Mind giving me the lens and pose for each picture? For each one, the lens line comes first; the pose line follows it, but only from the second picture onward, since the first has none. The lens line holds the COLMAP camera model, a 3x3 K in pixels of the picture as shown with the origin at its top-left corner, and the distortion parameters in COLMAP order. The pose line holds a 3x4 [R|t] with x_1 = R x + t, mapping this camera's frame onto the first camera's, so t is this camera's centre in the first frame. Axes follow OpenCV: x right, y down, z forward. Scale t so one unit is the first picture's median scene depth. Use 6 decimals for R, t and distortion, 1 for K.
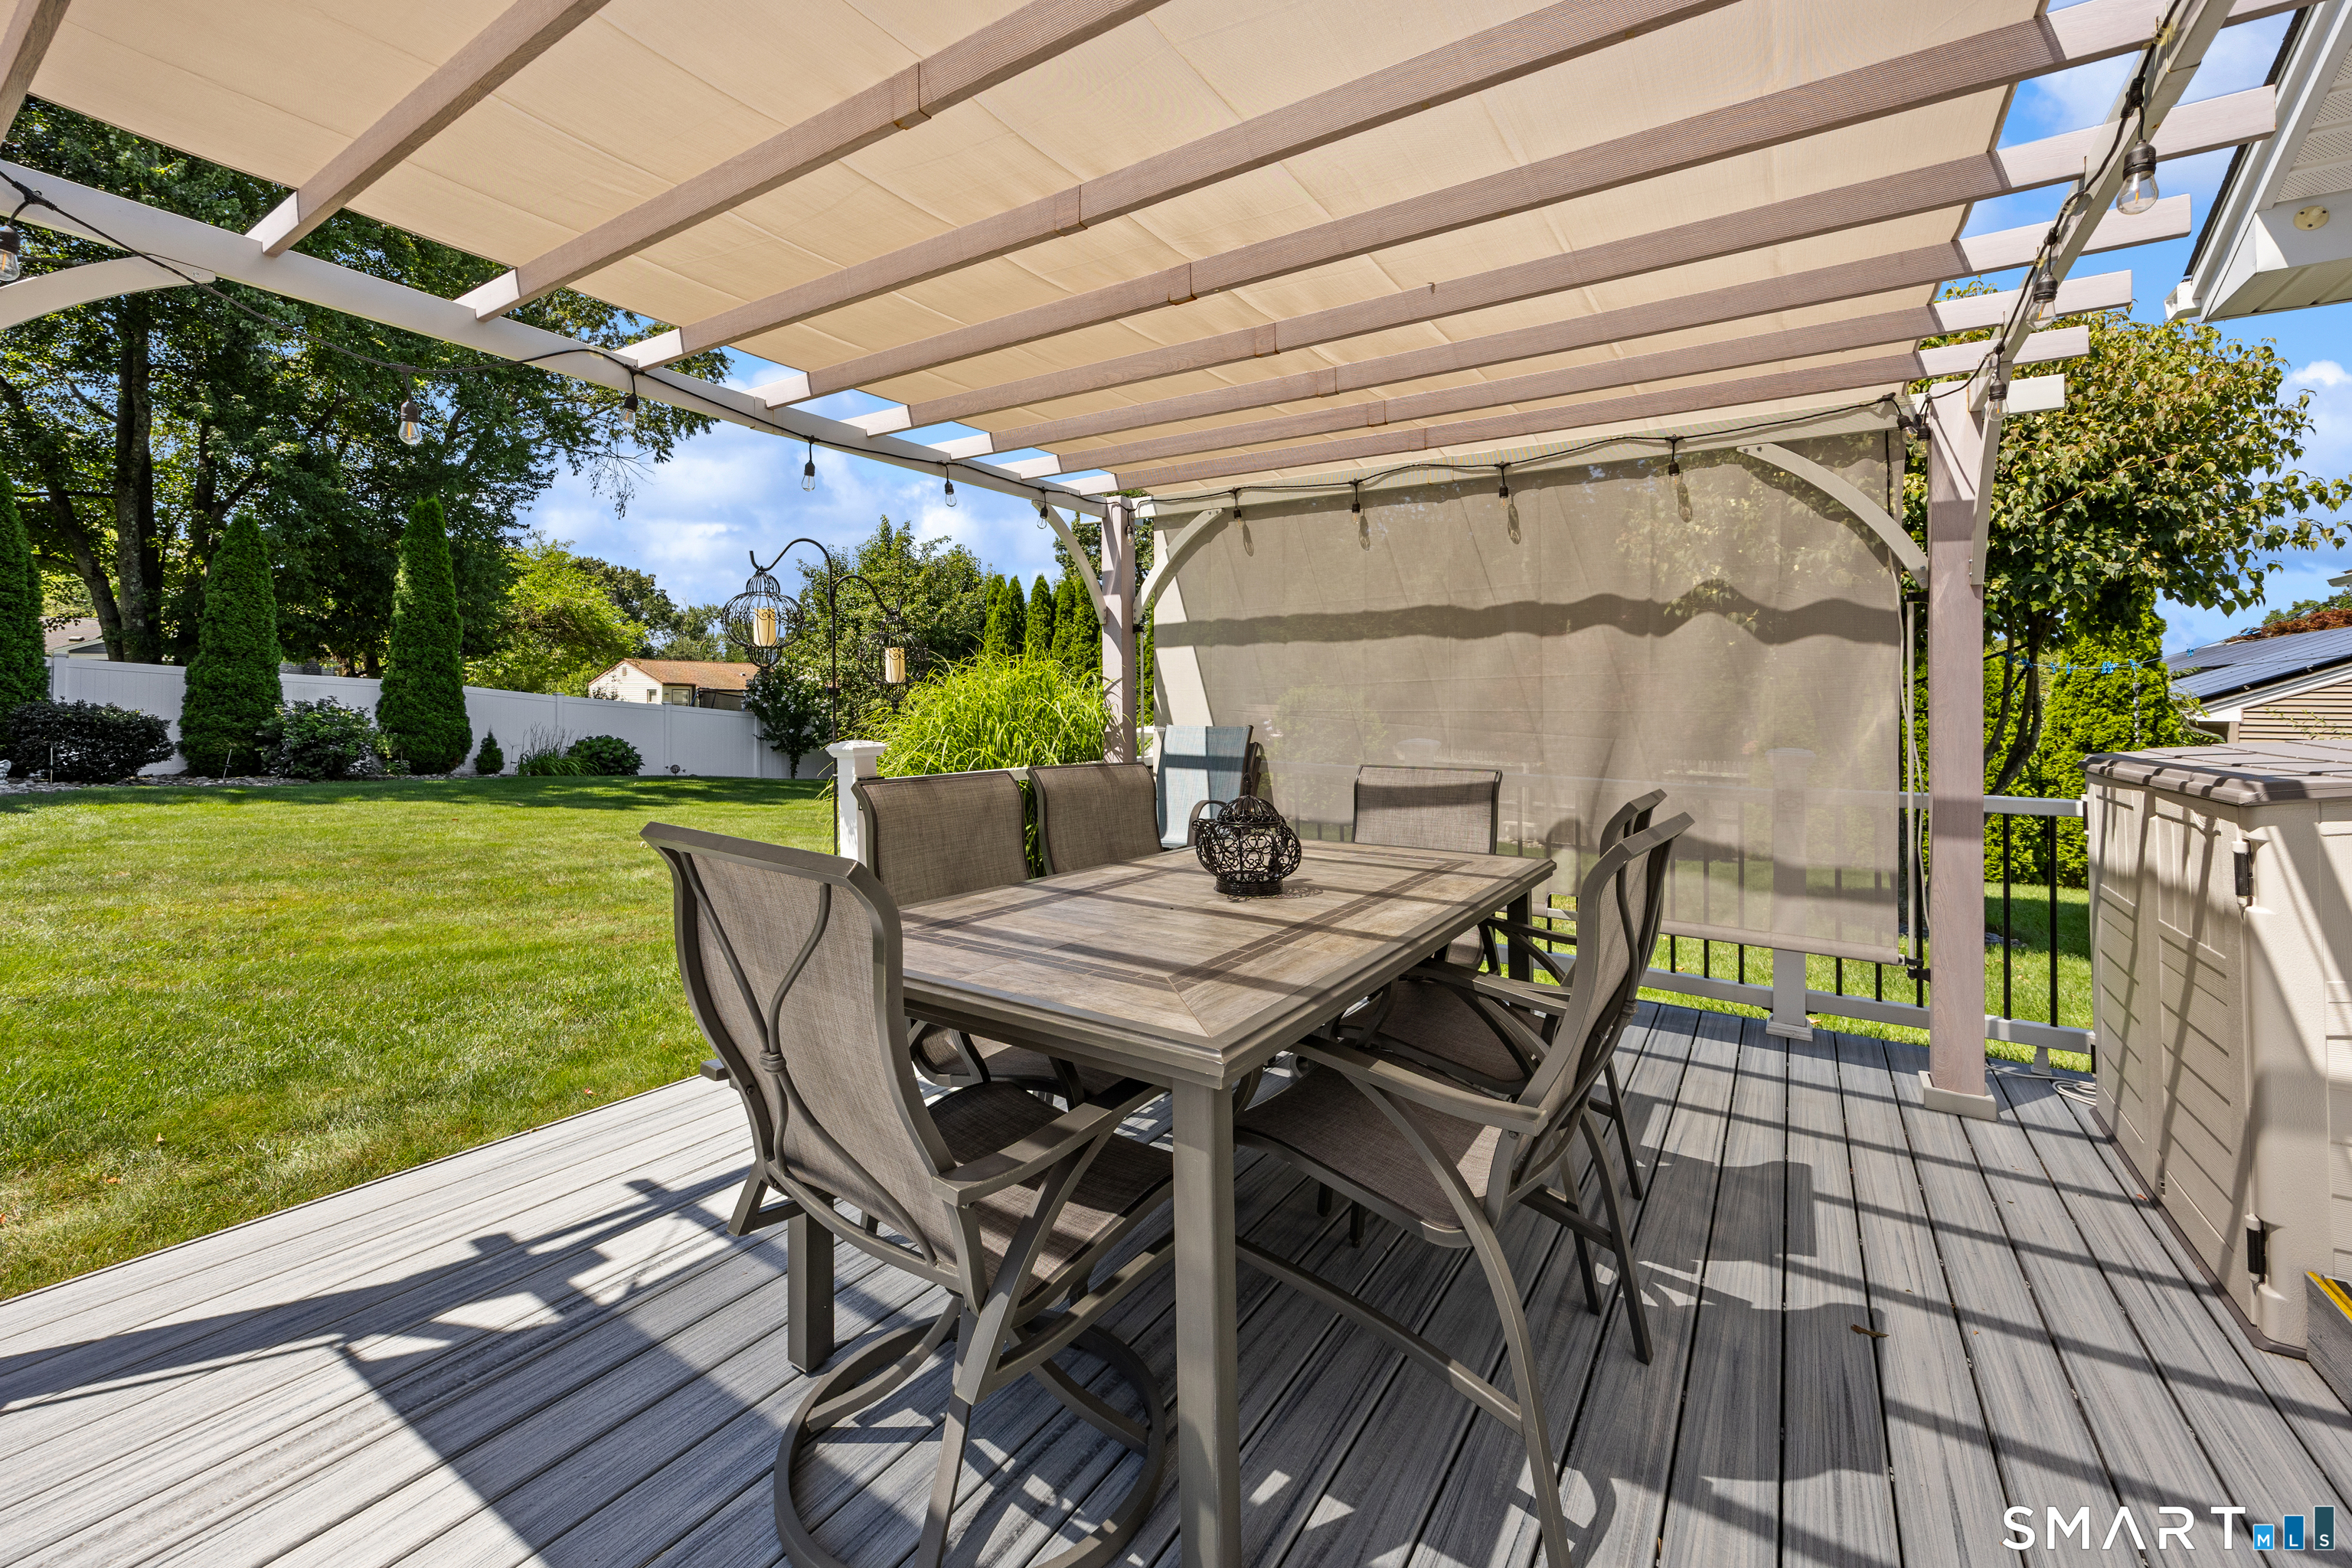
lens RADIAL K [[957.9, 0, 1165.6], [0, 957.9, 701.8], [0, 0, 1]] dist [-0.004067, -0.000470]
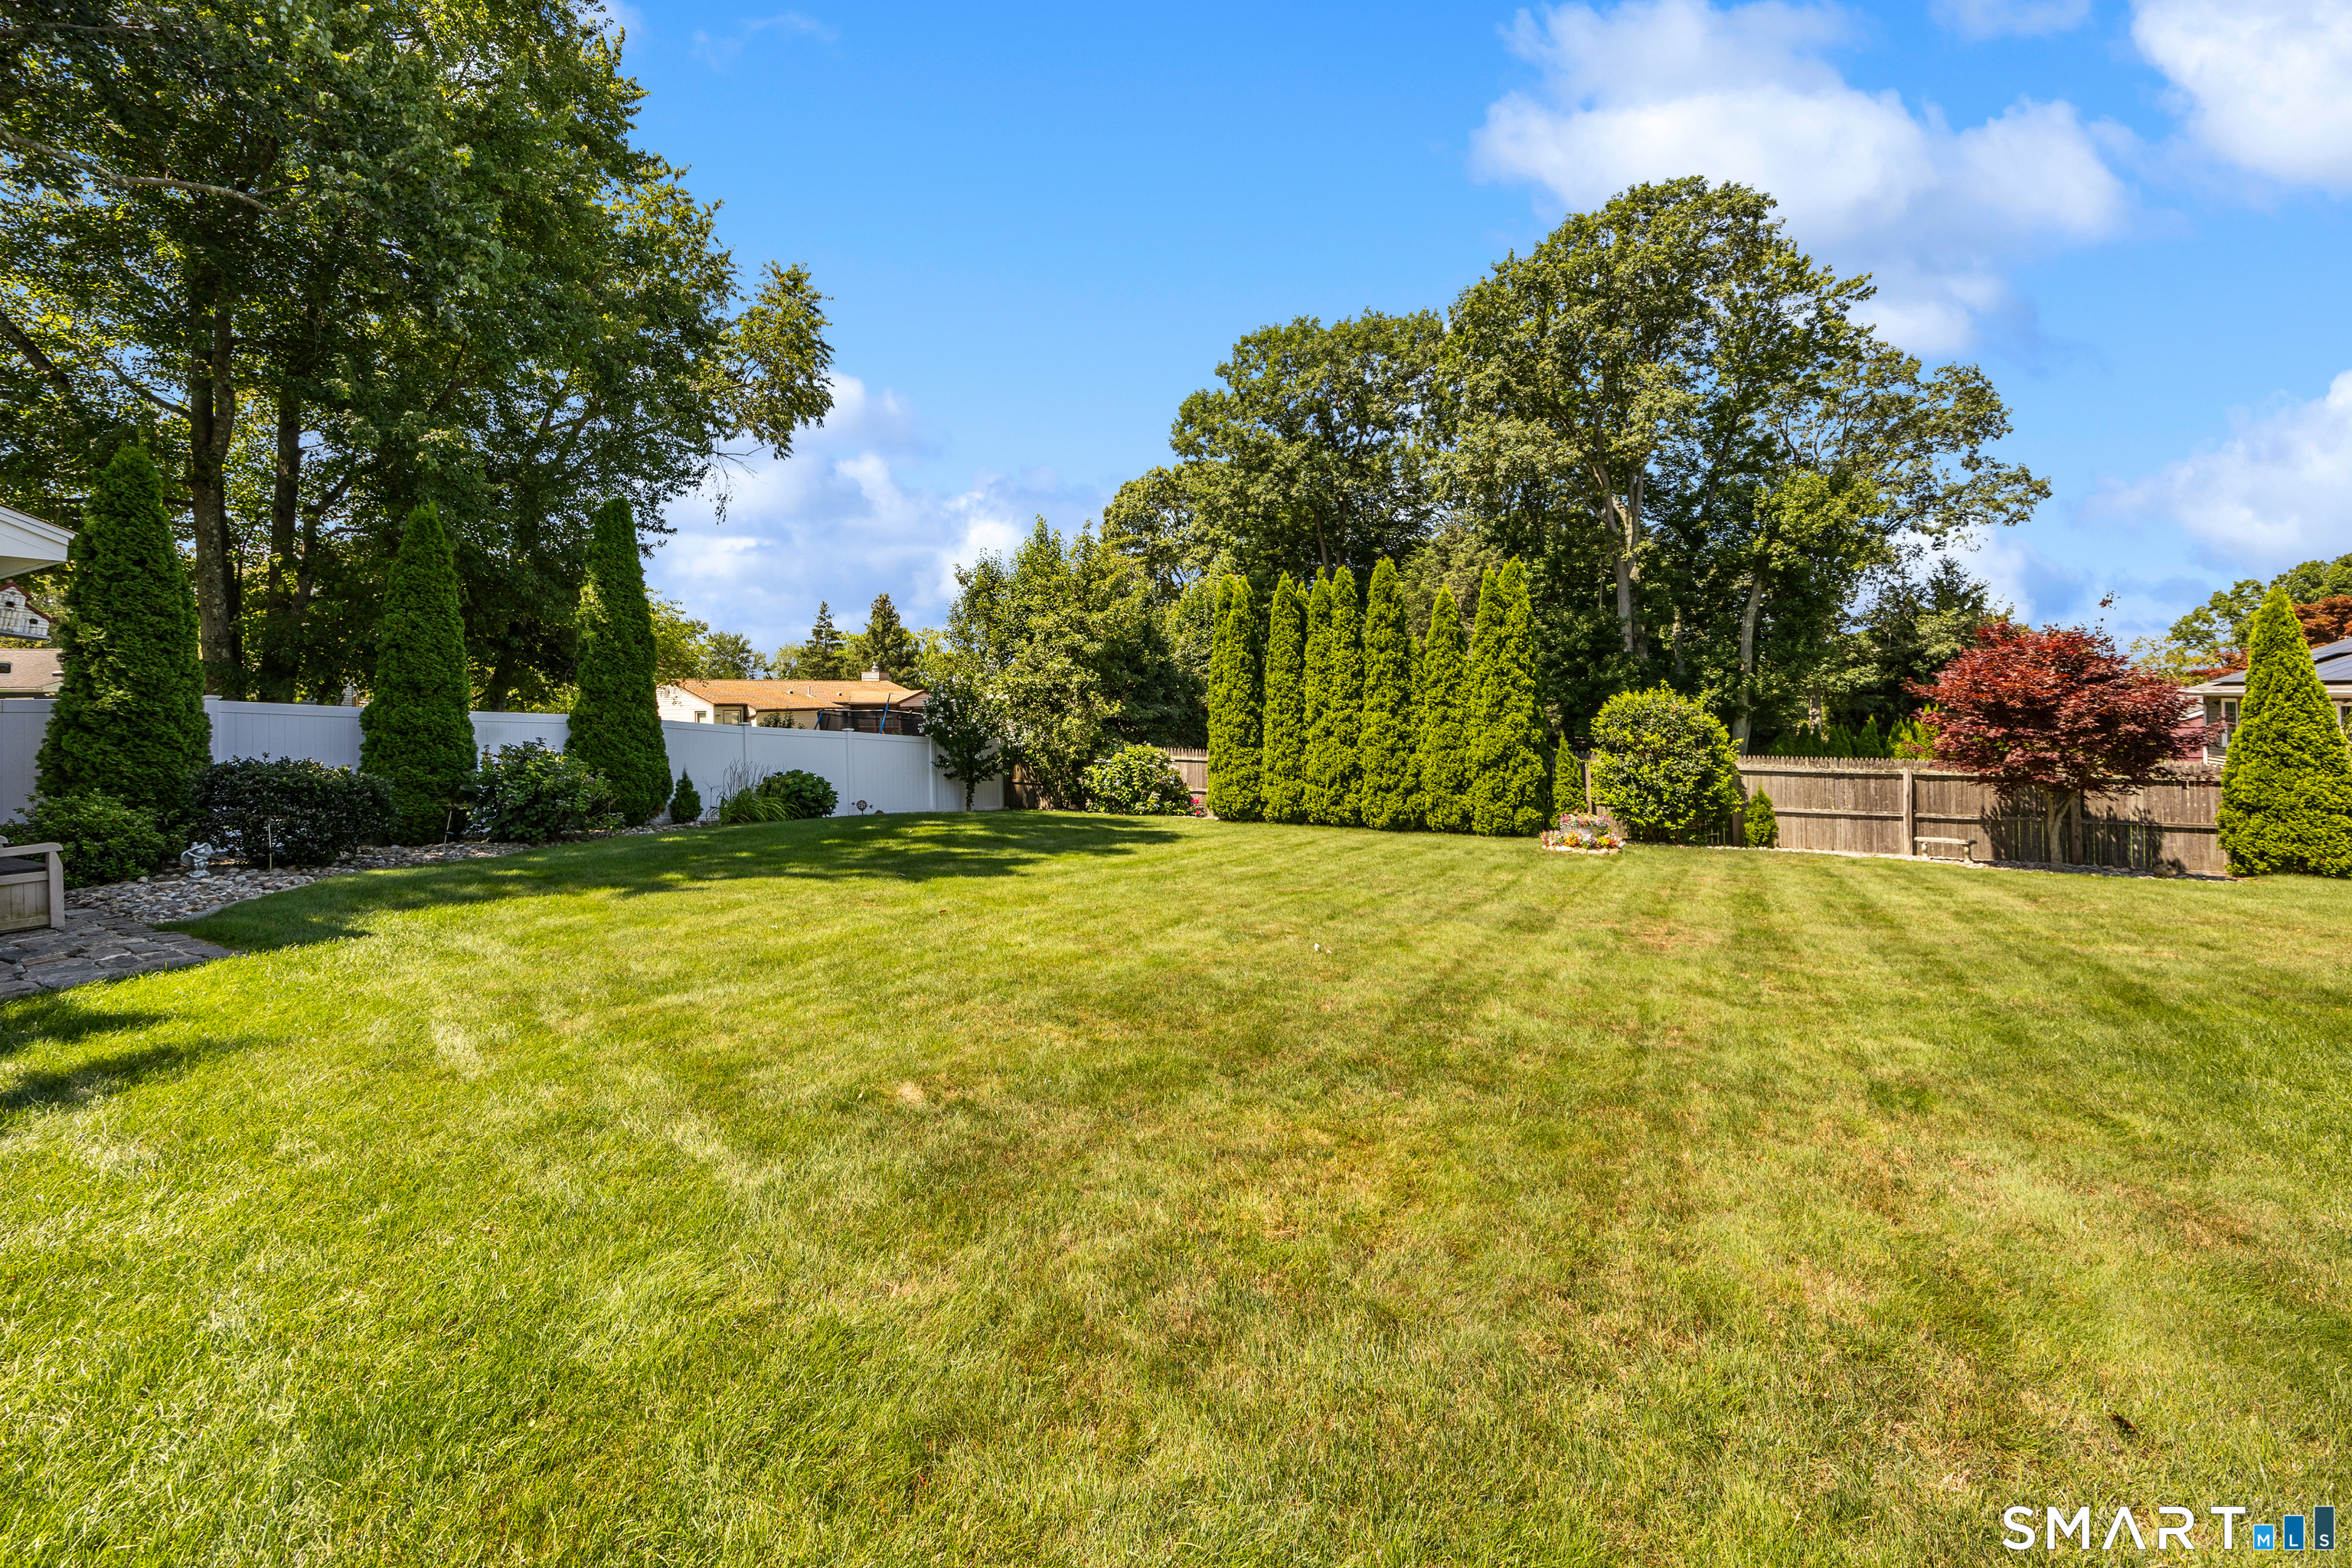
lens RADIAL K [[943.5, 0, 1169.6], [0, 943.5, 706.5], [0, 0, 1]] dist [0.000195, 0.000086]
pose [[0.997918, -0.028445, 0.057886, -0.281802], [0.028355, 0.999595, 0.002380, -0.014151], [-0.057930, -0.000733, 0.998320, 0.123360]]
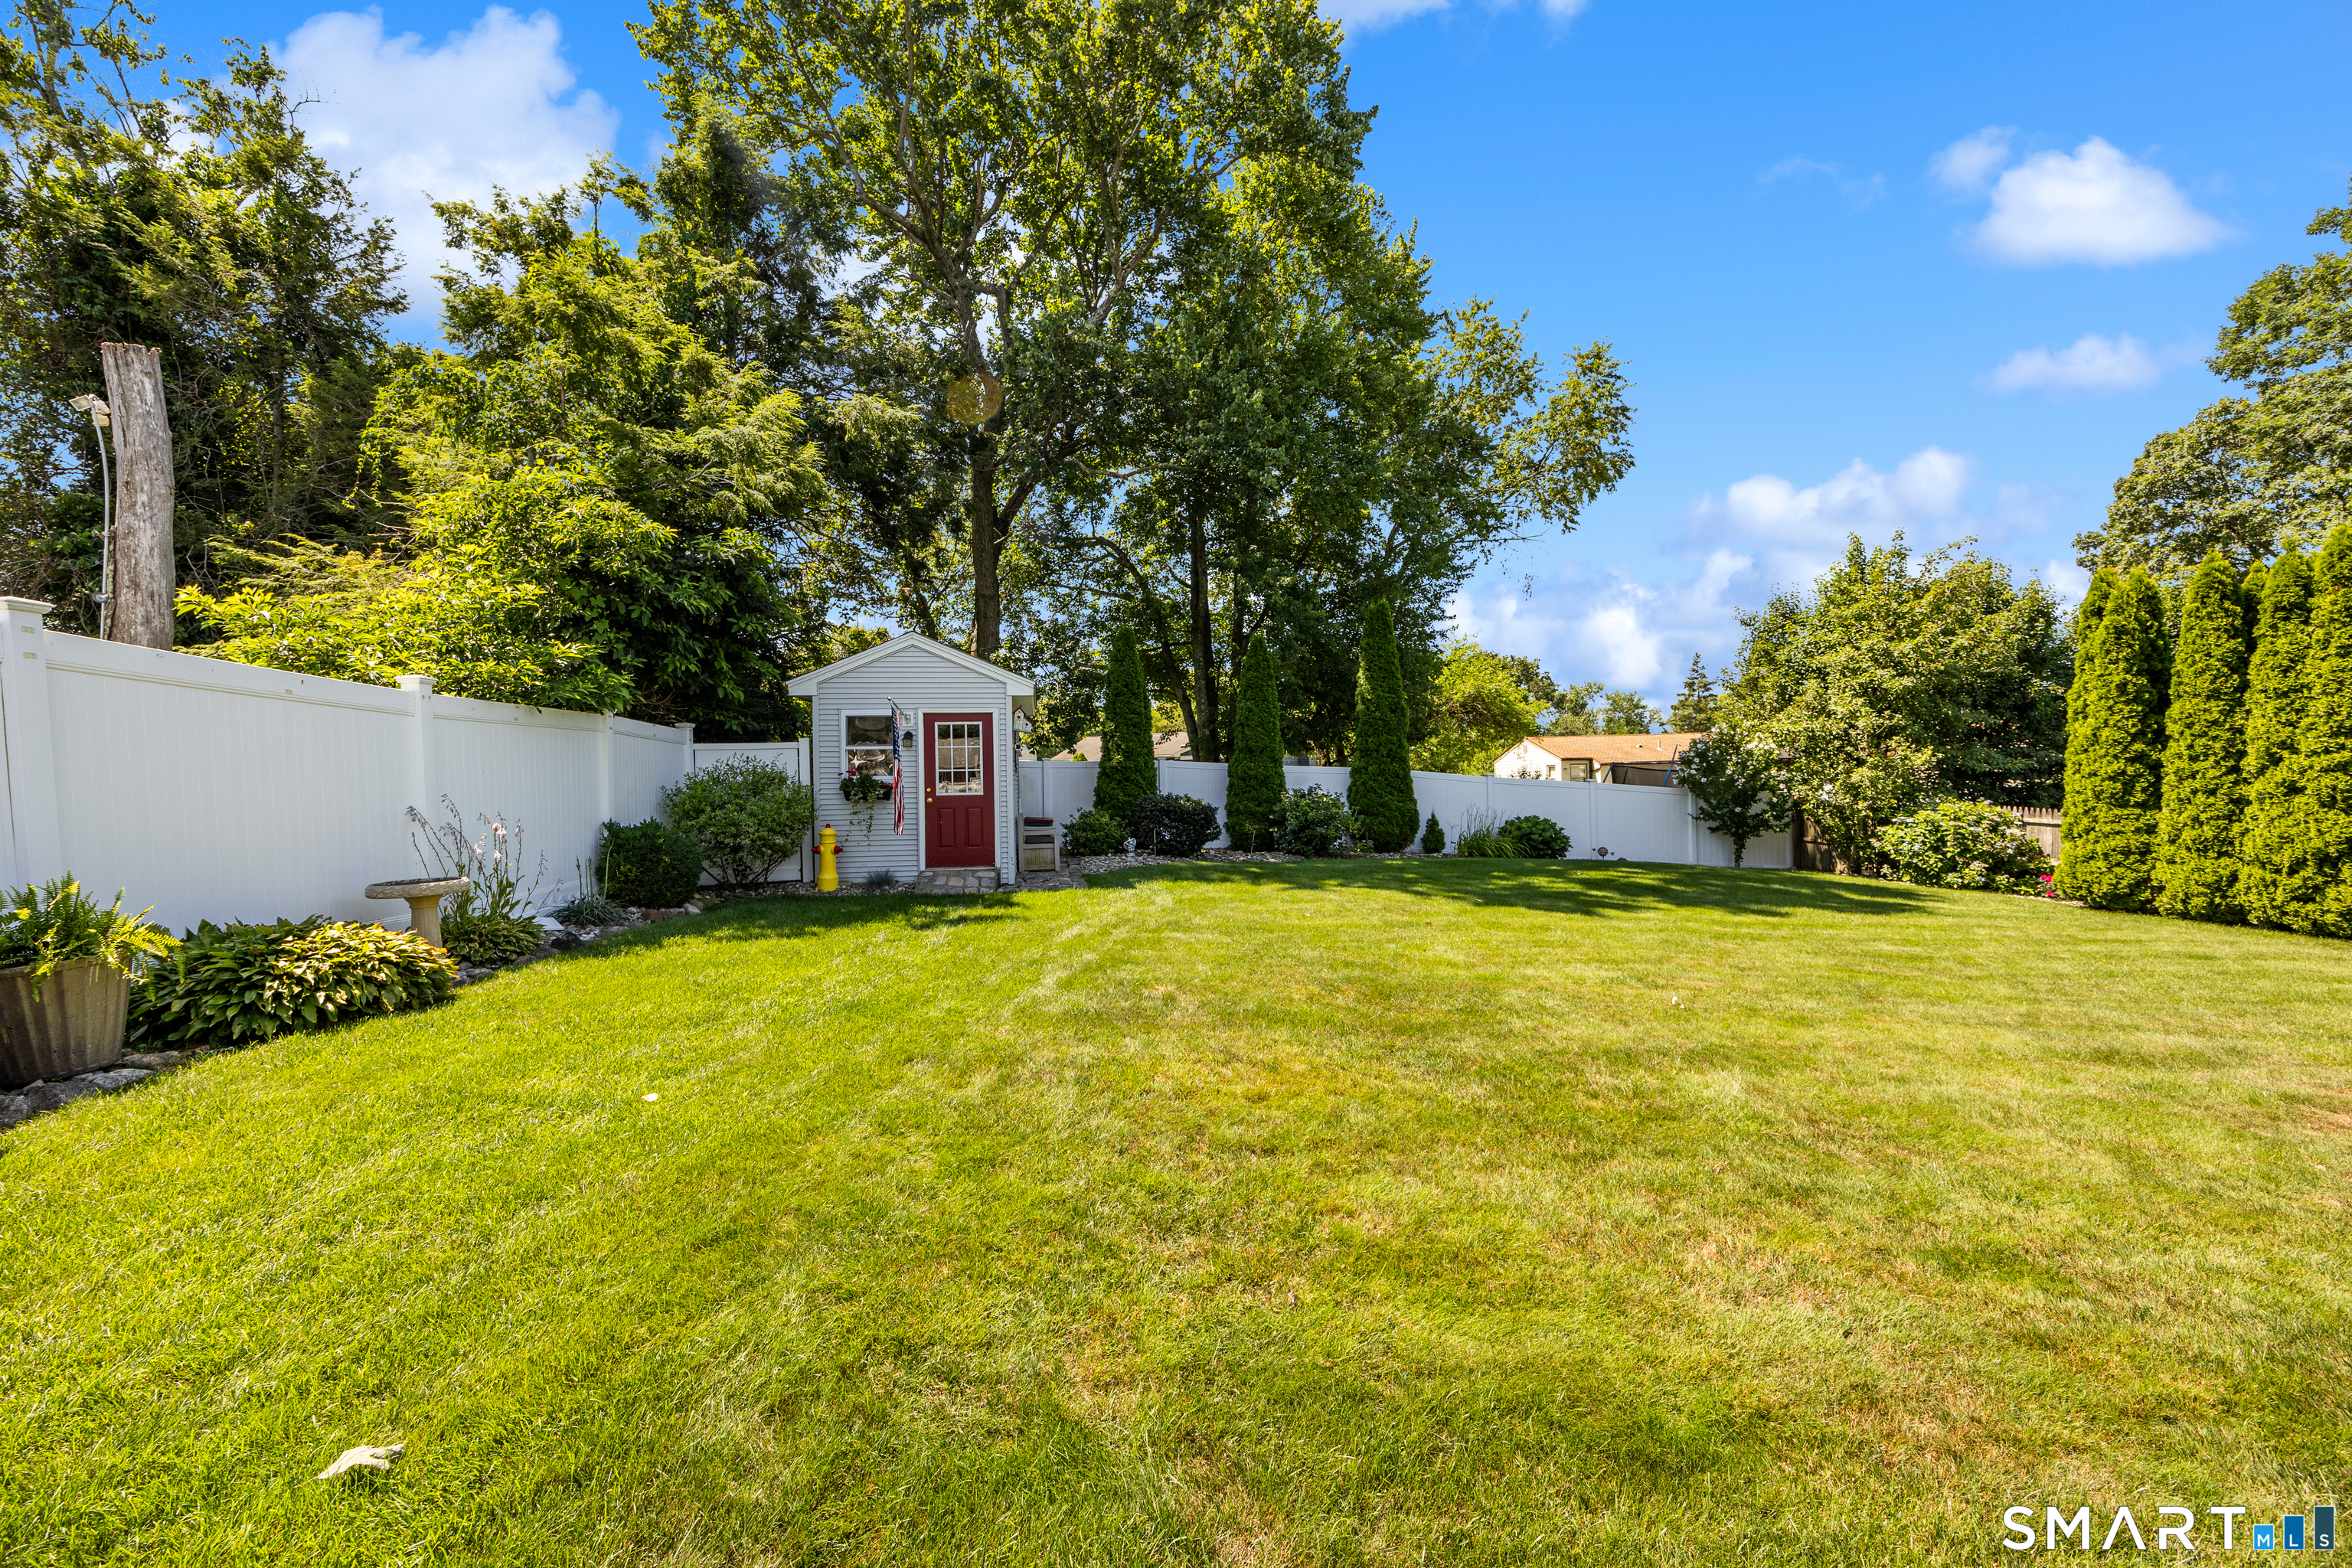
lens RADIAL K [[889.8, 0, 1167.3], [0, 889.8, 791.4], [0, 0, 1]] dist [-0.000978, -0.000138]
pose [[0.635485, -0.014465, -0.771978, -0.115021], [0.030549, 0.999513, 0.006419, -0.006758], [0.771509, -0.027662, 0.635617, 0.128083]]
